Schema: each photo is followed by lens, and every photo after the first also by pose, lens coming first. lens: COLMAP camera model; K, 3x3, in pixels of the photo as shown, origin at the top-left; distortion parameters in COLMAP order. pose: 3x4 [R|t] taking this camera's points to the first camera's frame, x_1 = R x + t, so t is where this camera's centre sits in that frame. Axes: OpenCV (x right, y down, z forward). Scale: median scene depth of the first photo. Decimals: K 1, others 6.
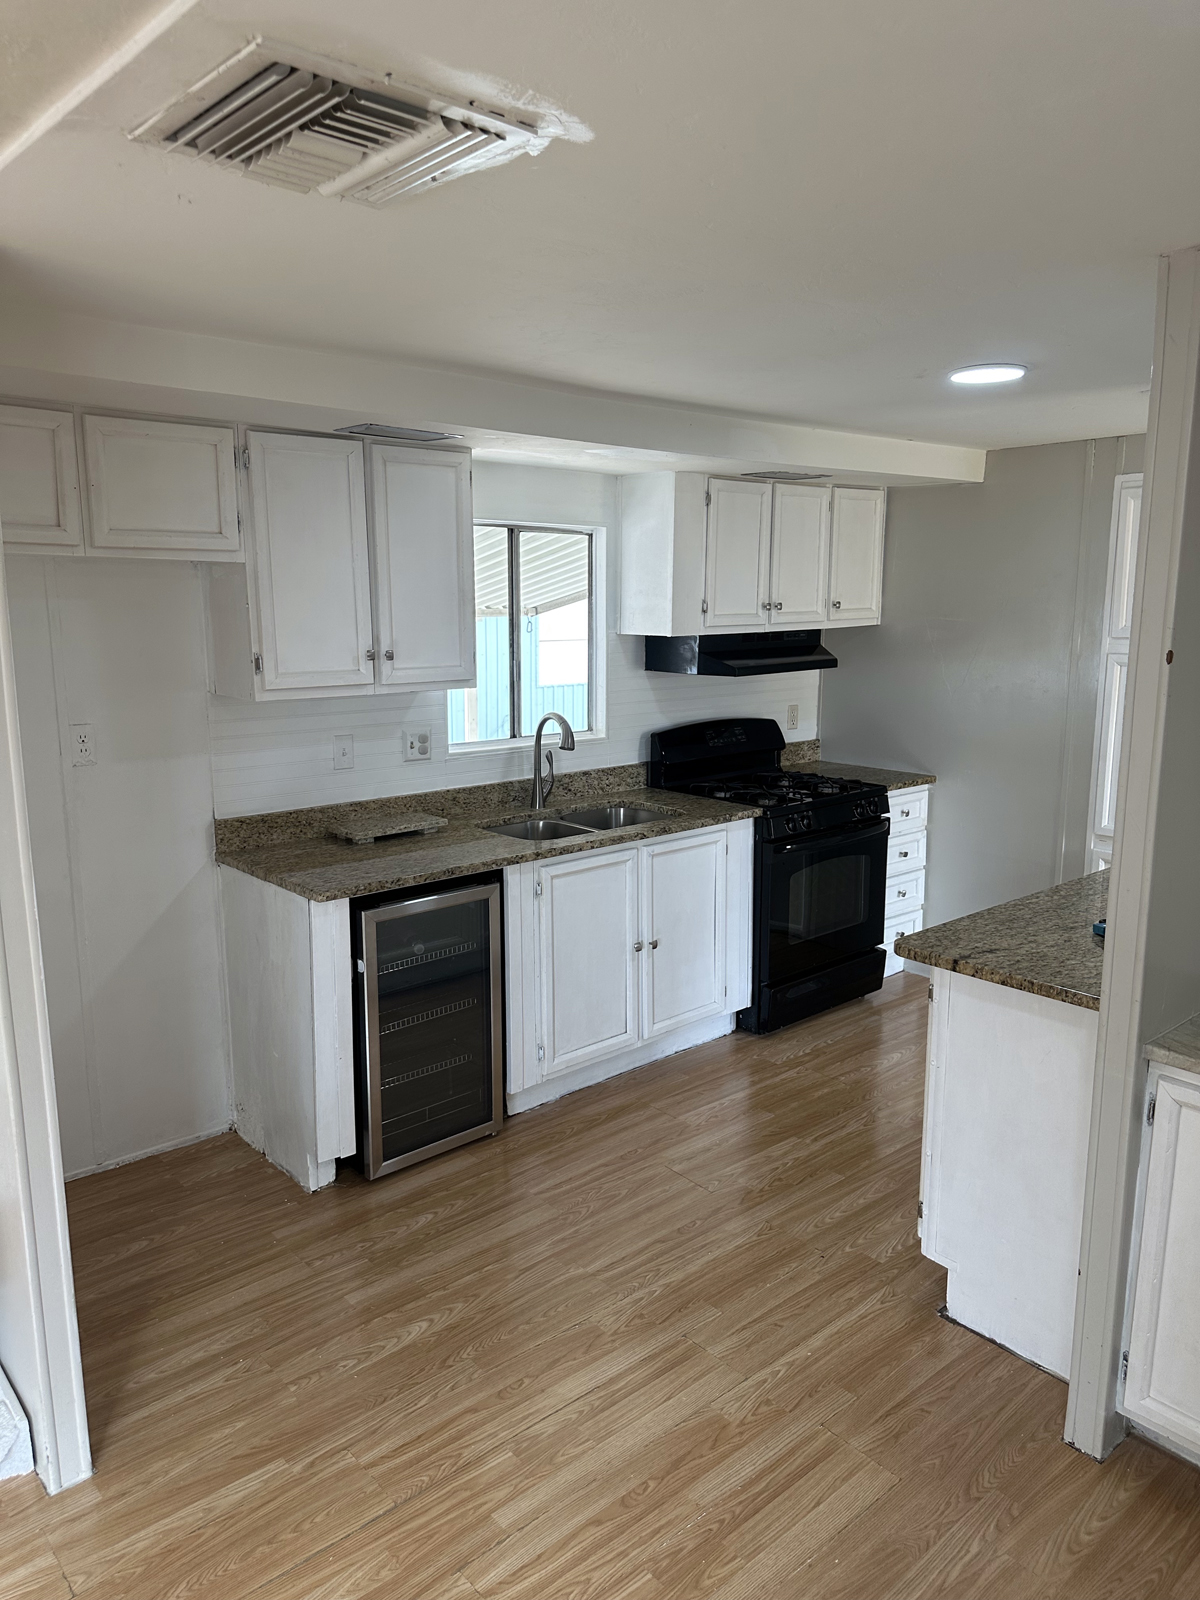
lens RADIAL K [[1151.5, 0, 600.0], [0, 1151.5, 800.0], [0, 0, 1]] dist [0.163379, -0.193414]
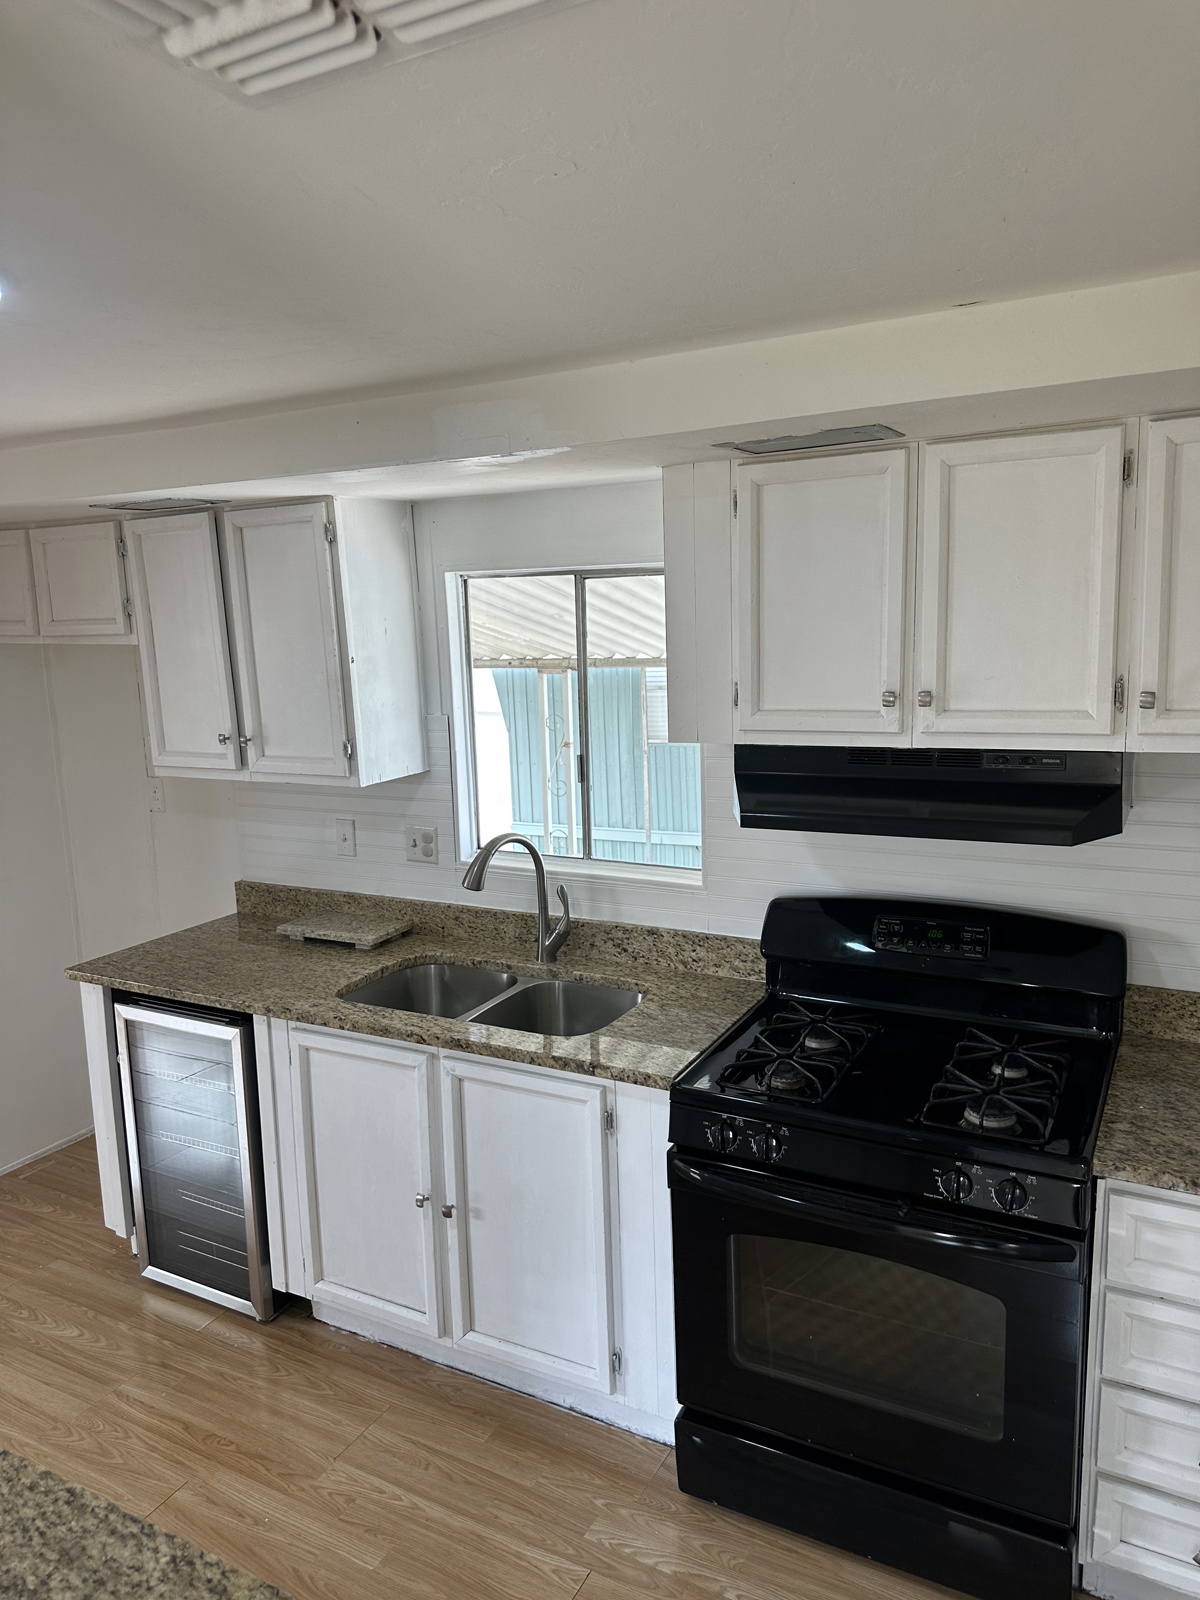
lens RADIAL K [[1125.2, 0, 600.0], [0, 1125.2, 800.0], [0, 0, 1]] dist [0.076404, -0.076542]
pose [[0.339410, 0.139766, -0.930197, 0.630119], [-0.140493, 0.985339, 0.096788, -0.173274], [0.930087, 0.097835, 0.354070, 0.813349]]
